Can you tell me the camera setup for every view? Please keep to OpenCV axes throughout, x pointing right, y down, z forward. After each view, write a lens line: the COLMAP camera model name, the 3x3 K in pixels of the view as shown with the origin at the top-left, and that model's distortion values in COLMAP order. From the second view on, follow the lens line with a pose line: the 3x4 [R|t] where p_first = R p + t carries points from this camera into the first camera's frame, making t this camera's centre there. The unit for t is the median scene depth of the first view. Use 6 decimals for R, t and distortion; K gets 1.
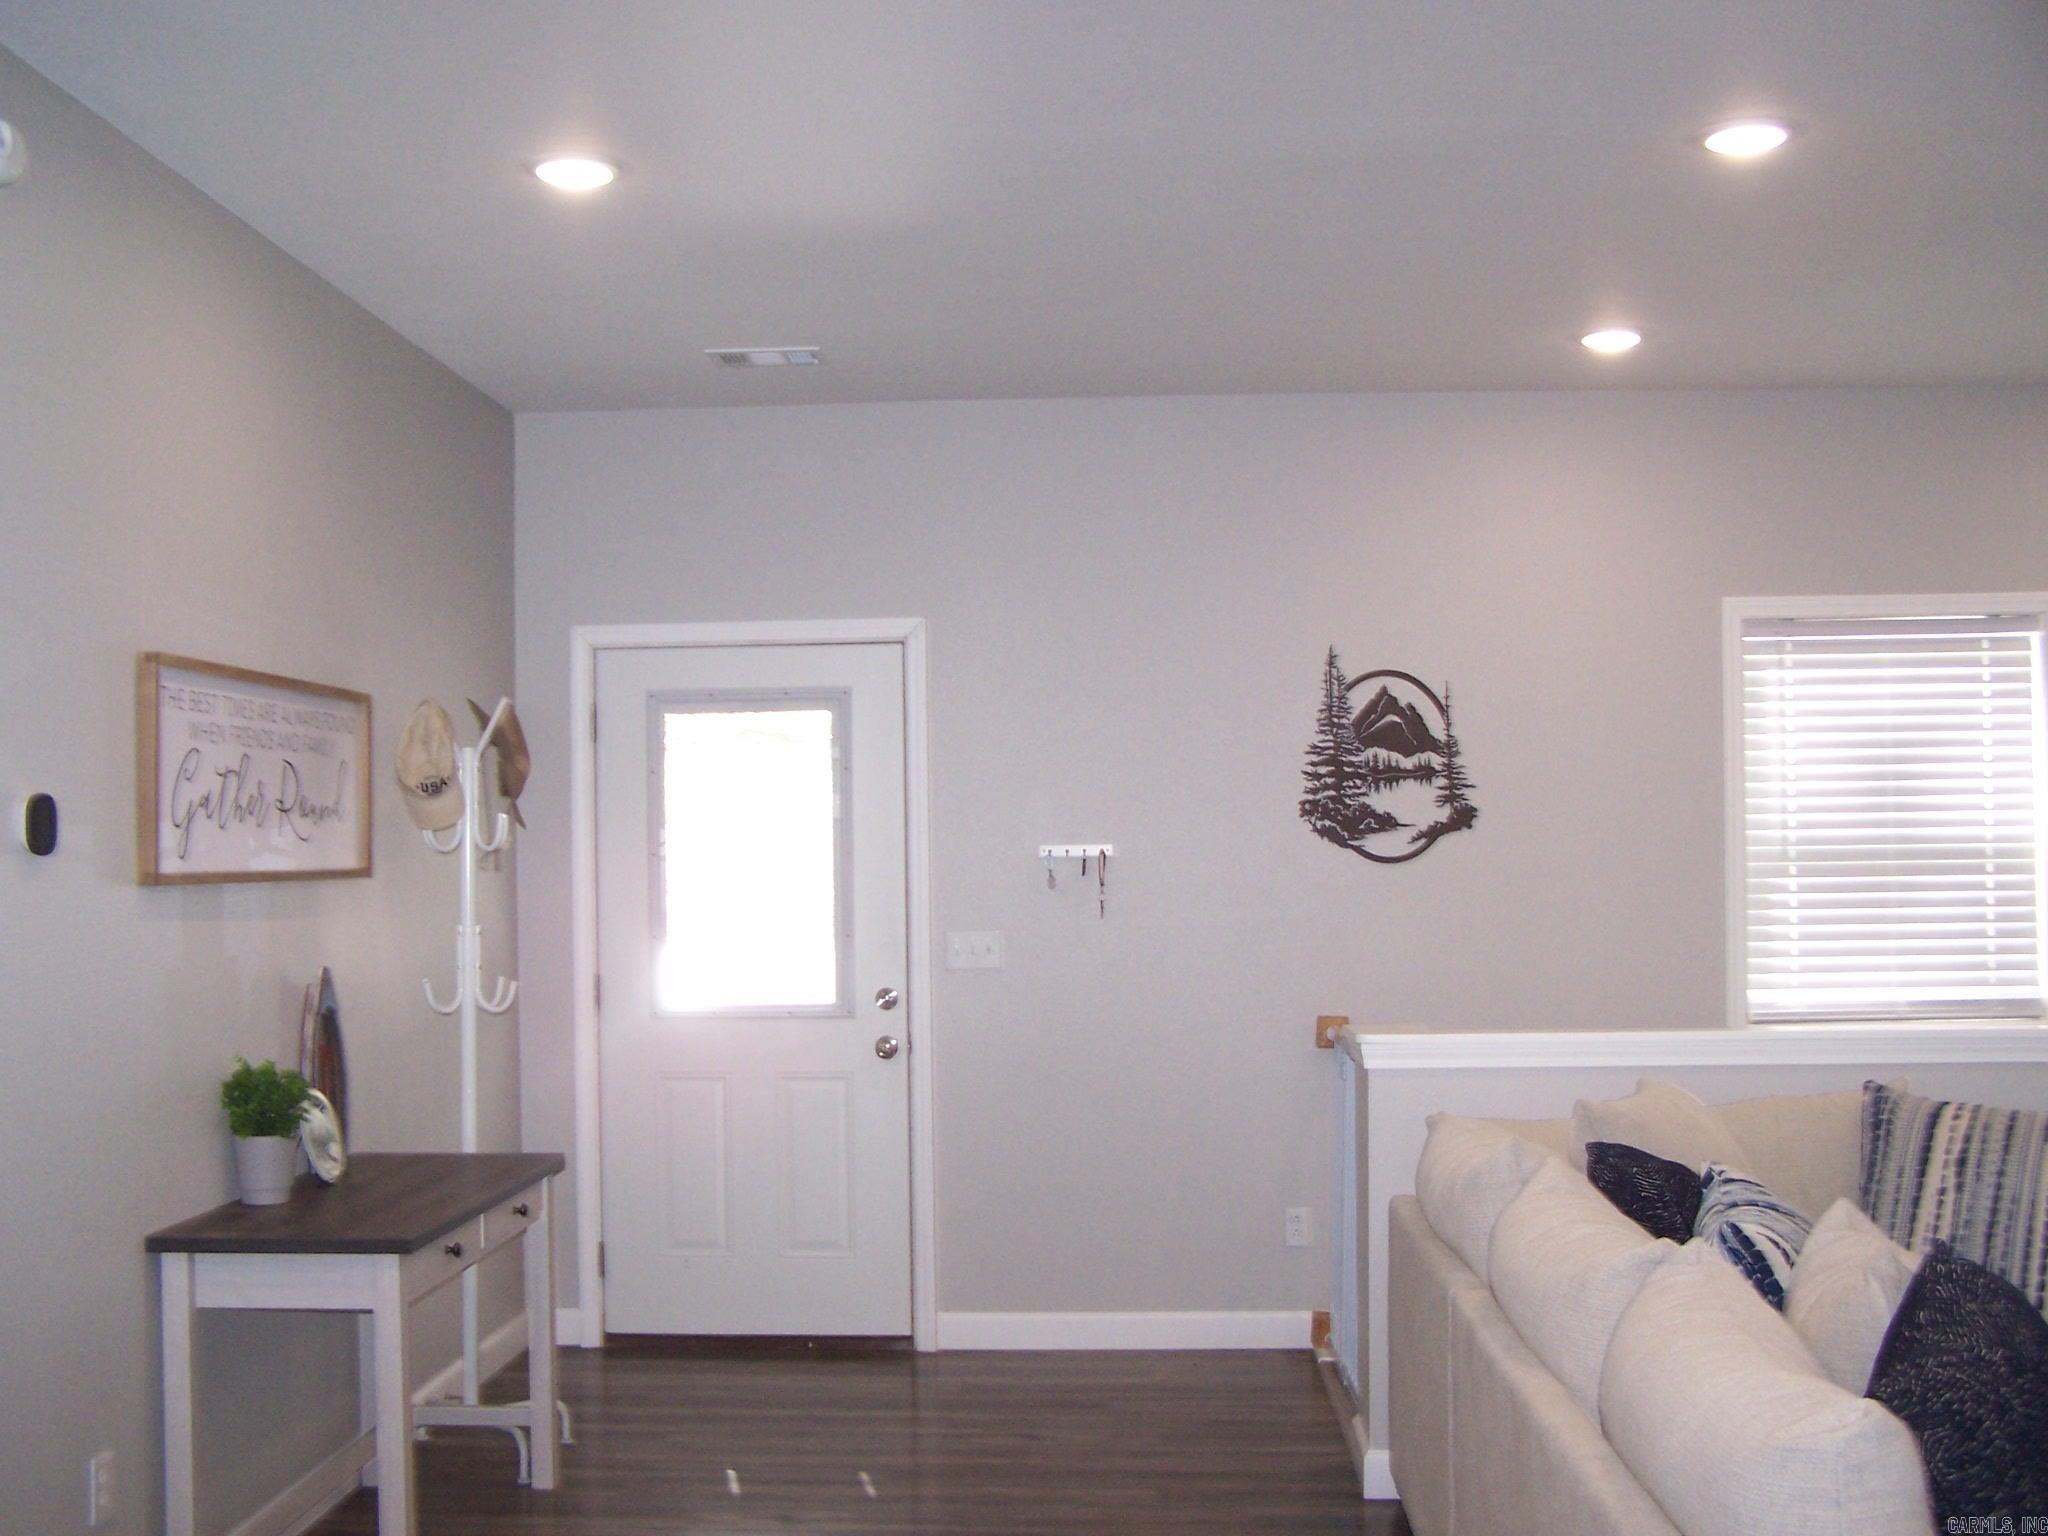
lens RADIAL K [[2397.6, 0, 1024.0], [0, 2397.6, 768.0], [0, 0, 1]] dist [-0.166774, 0.277109]
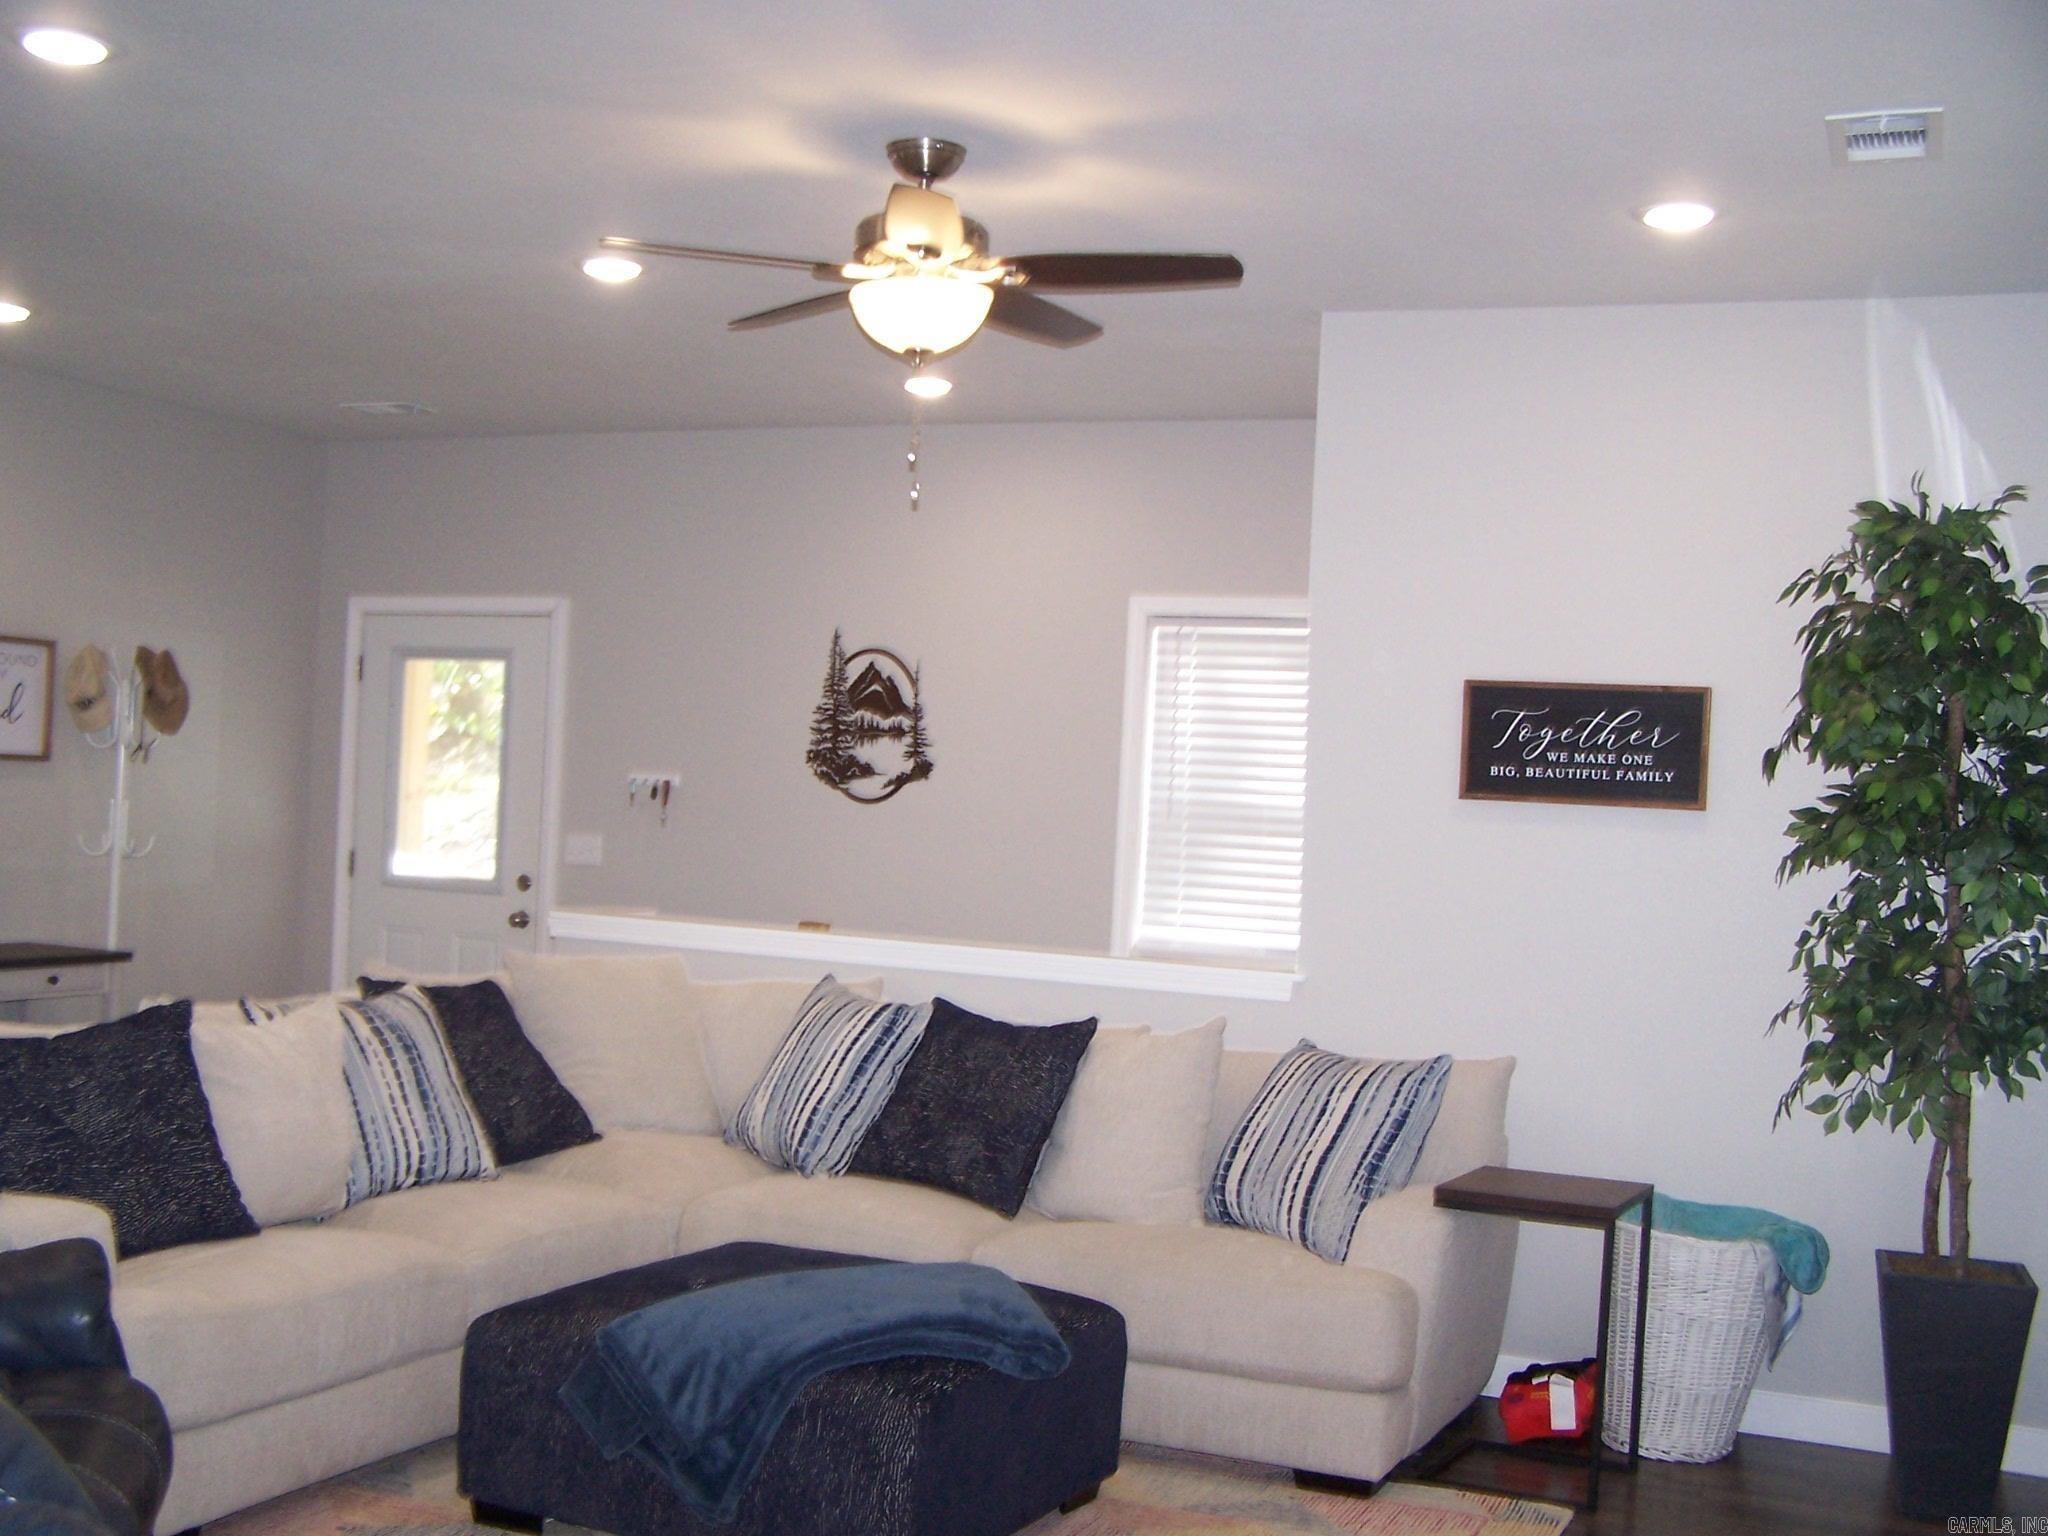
lens RADIAL K [[2397.6, 0, 1024.0], [0, 2397.6, 768.0], [0, 0, 1]] dist [-0.166774, 0.277109]
pose [[0.930134, 0.052935, -0.363386, 0.683160], [-0.047137, 0.998580, 0.024812, -0.013364], [0.364184, -0.005950, 0.931308, -0.135256]]
